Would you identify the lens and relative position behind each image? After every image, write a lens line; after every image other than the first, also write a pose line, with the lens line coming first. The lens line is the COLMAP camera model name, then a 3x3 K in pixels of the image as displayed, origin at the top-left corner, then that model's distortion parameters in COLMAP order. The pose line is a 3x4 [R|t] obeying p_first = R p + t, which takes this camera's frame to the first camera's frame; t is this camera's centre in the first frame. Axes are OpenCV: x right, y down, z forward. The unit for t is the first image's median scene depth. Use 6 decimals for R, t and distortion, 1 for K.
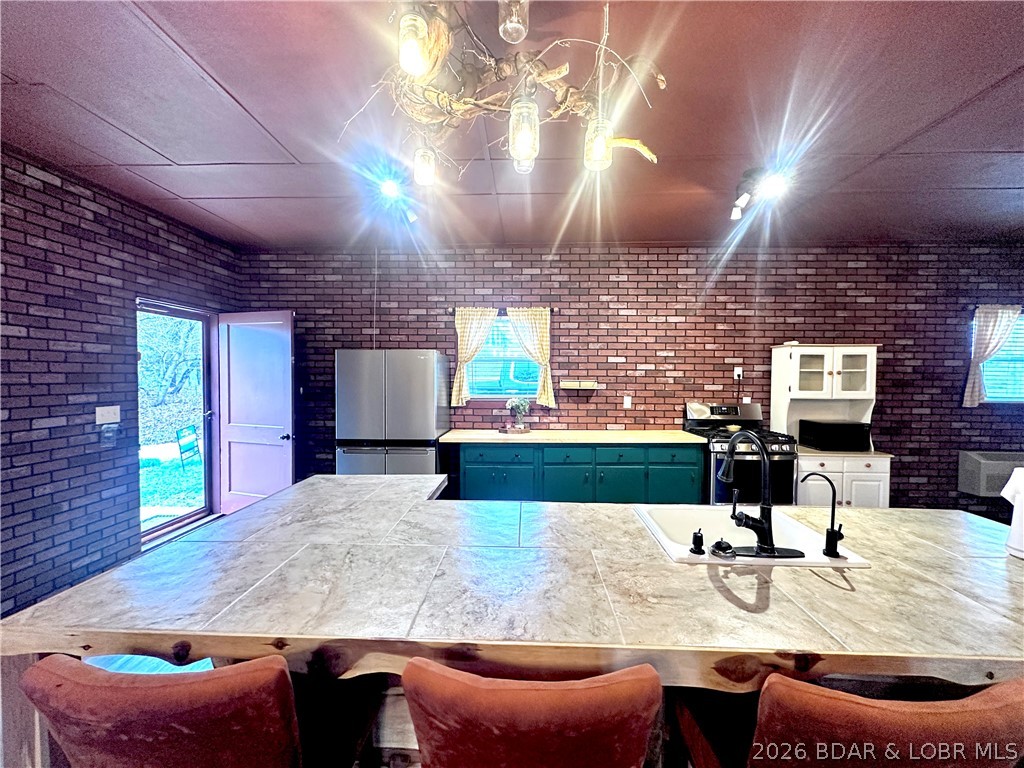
lens RADIAL K [[410.5, 0, 513.9], [0, 410.5, 386.2], [0, 0, 1]] dist [0.001149, -0.000622]
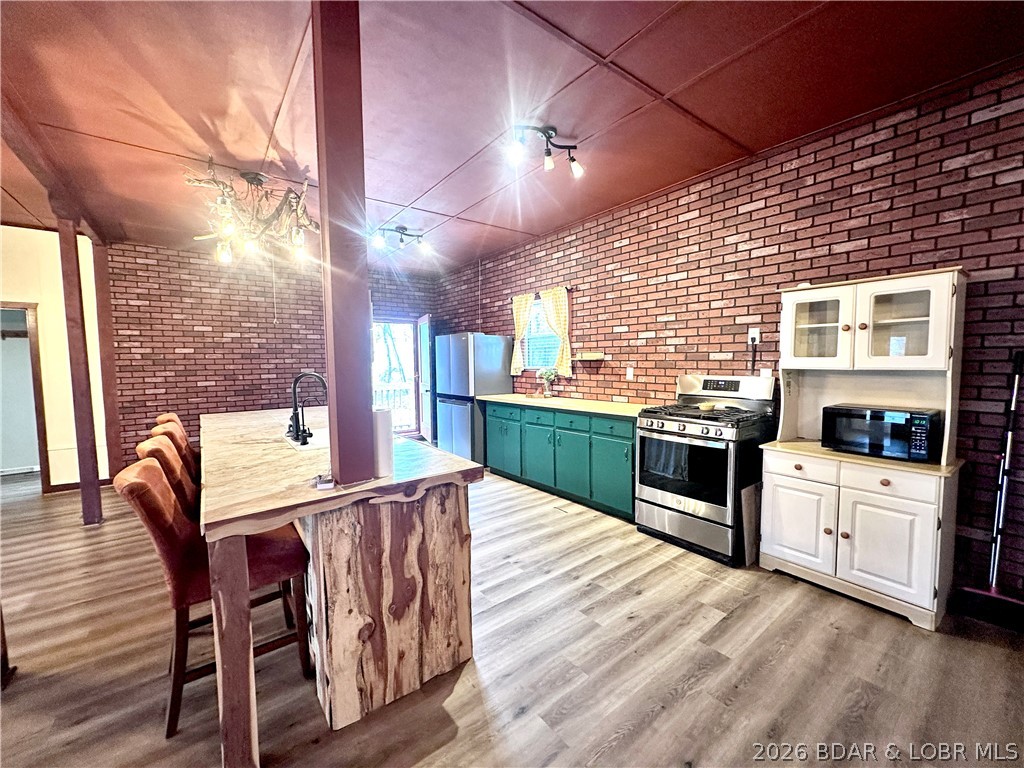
lens RADIAL K [[410.5, 0, 510.5], [0, 410.5, 385.5], [0, 0, 1]] dist [0.001149, -0.000622]
pose [[0.632419, 0.035387, -0.773817, 0.842965], [-0.005549, 0.999137, 0.041156, 0.029126], [0.774606, -0.021733, 0.632070, 0.190228]]
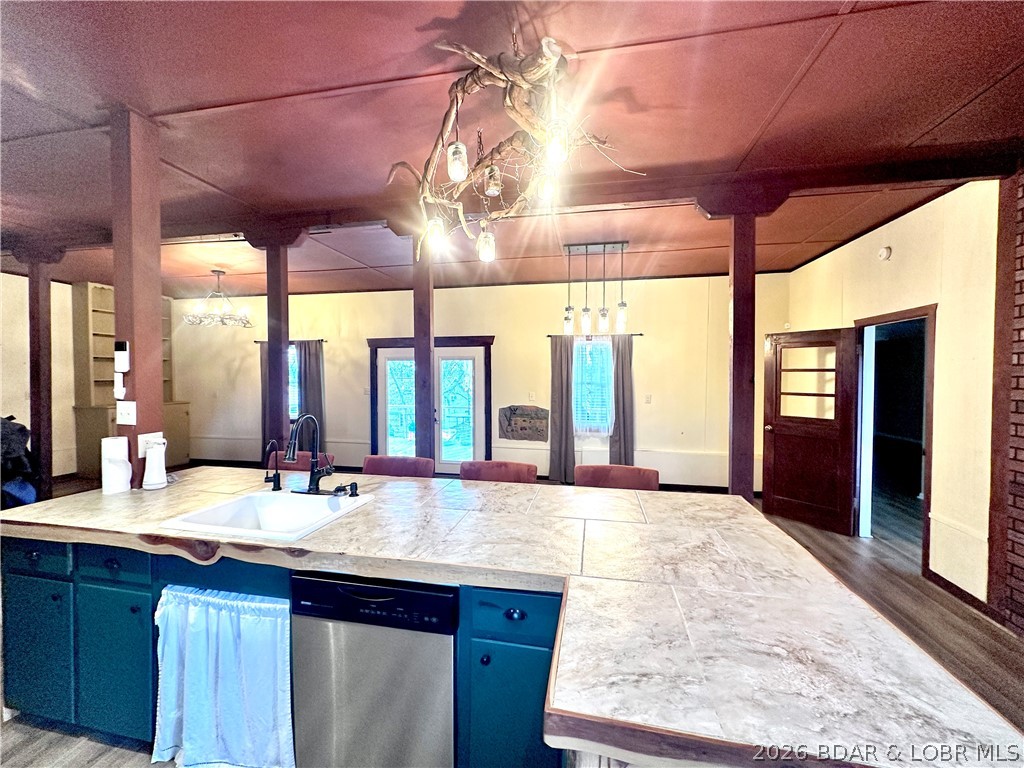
lens RADIAL K [[410.5, 0, 514.3], [0, 410.5, 382.2], [0, 0, 1]] dist [0.001149, -0.000622]
pose [[-0.985012, -0.013800, 0.171932, -0.113455], [-0.006090, 0.998955, 0.045290, -0.020396], [-0.172377, 0.043564, -0.984067, 0.759974]]
